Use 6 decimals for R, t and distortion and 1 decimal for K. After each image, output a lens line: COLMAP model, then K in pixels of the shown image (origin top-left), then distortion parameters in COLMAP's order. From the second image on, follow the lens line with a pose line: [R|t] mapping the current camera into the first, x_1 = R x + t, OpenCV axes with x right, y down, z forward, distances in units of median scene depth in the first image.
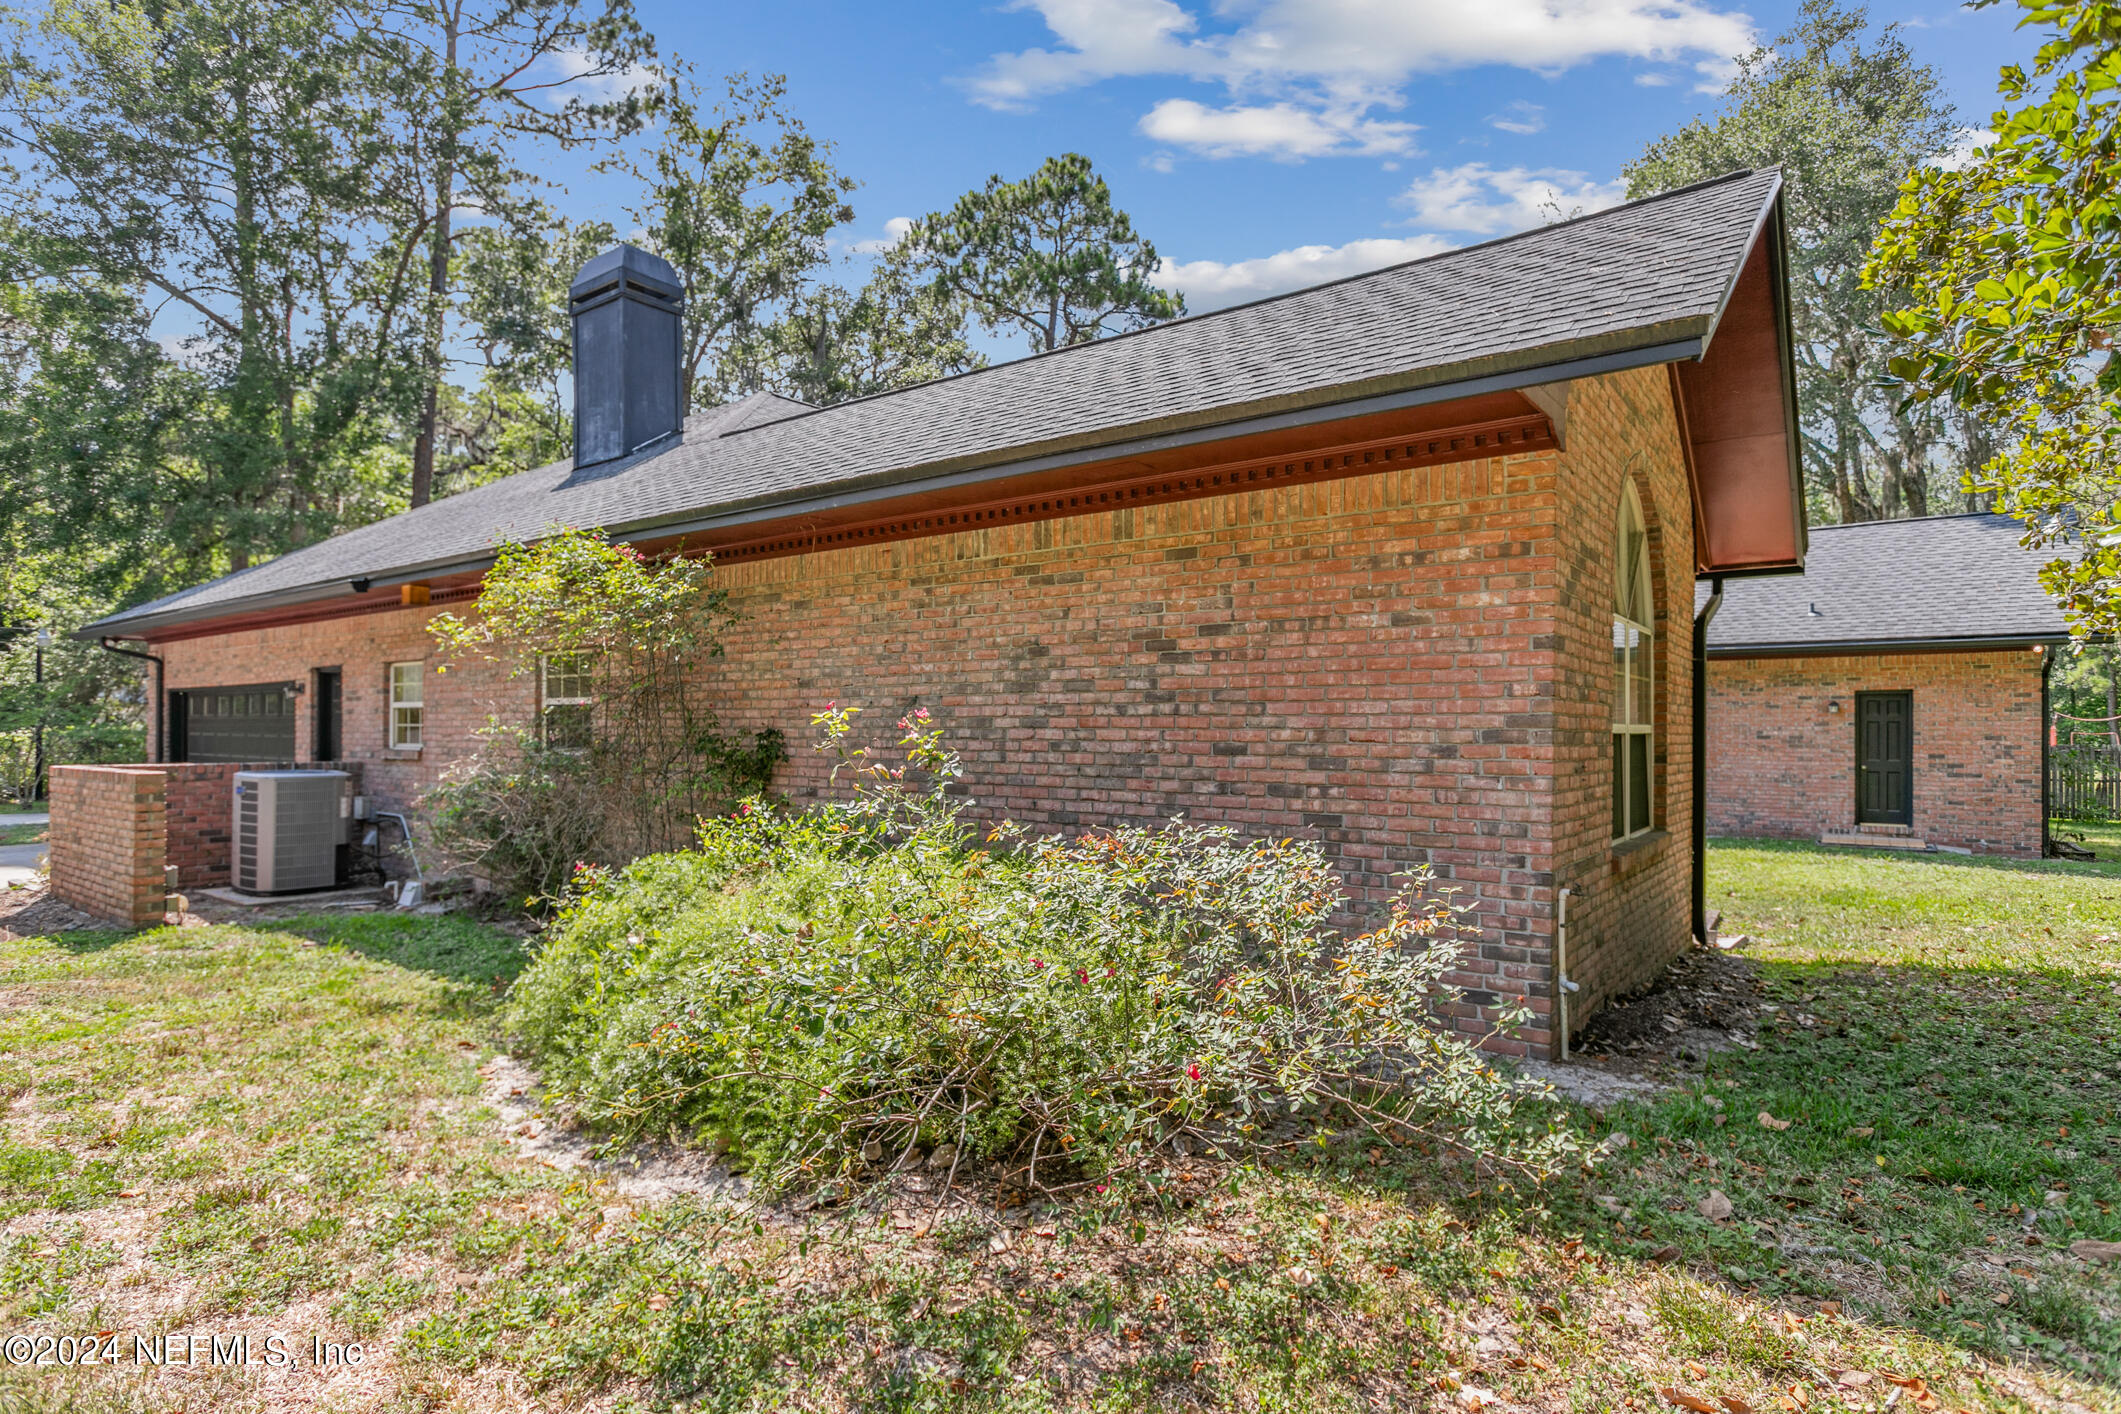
lens RADIAL K [[1109.1, 0, 1057.3], [0, 1109.1, 714.9], [0, 0, 1]] dist [-0.002166, -0.000182]
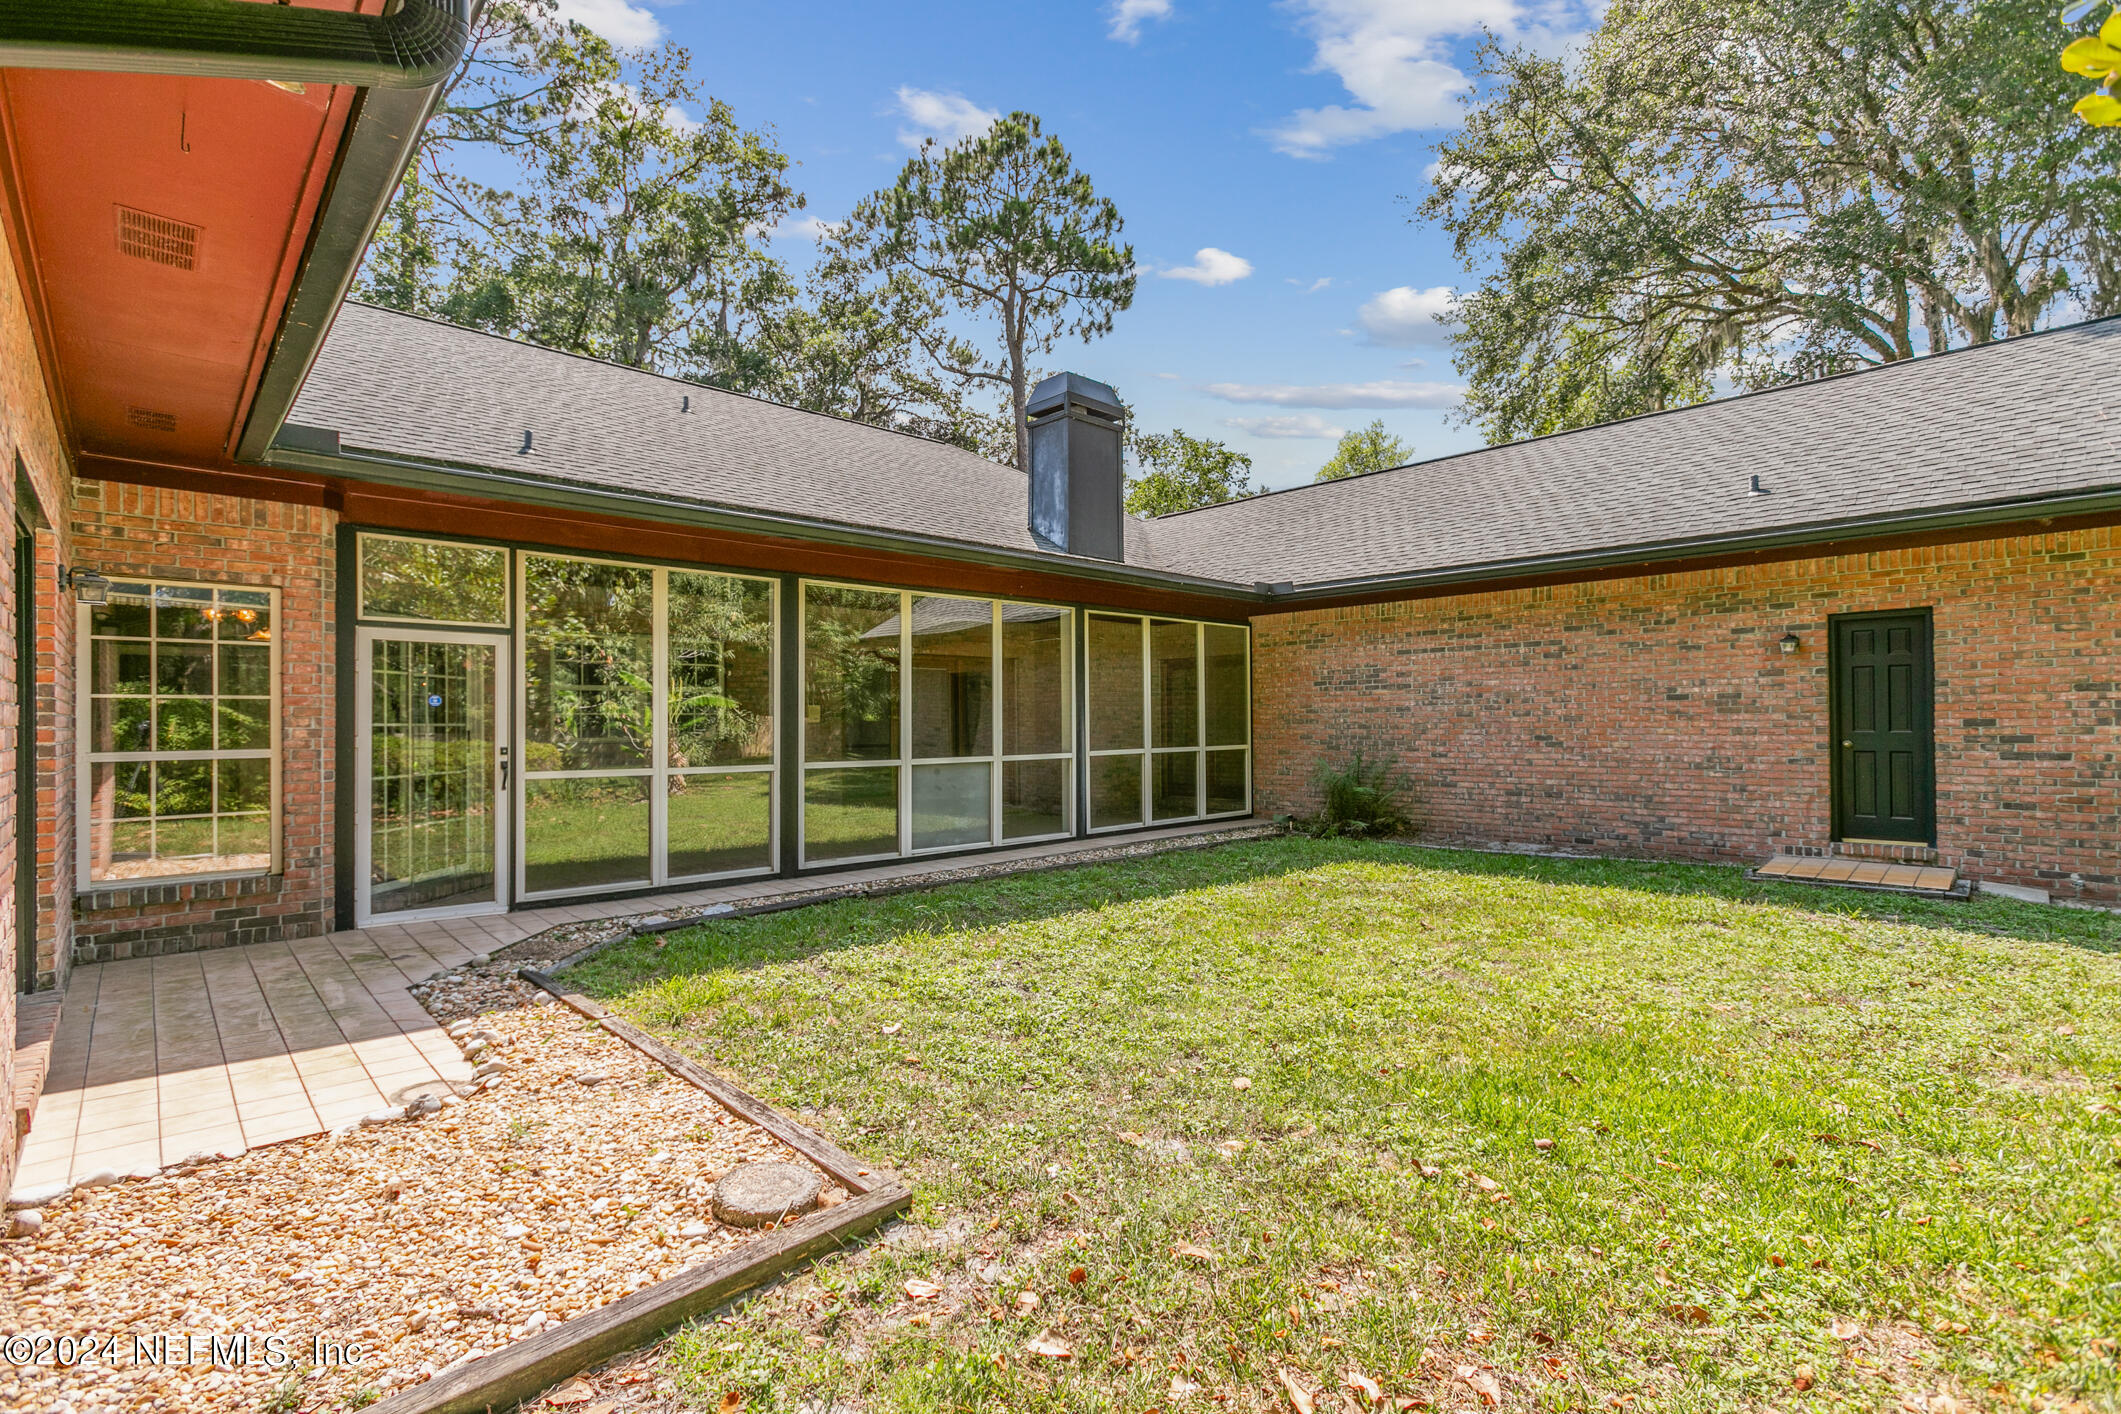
lens RADIAL K [[959.1, 0, 1055.2], [0, 959.1, 712.4], [0, 0, 1]] dist [0.004914, 0.001120]
pose [[0.985565, -0.011771, -0.168887, 0.398891], [0.011917, 0.999929, -0.000150, 0.025477], [0.168876, -0.001864, 0.985635, 0.422296]]
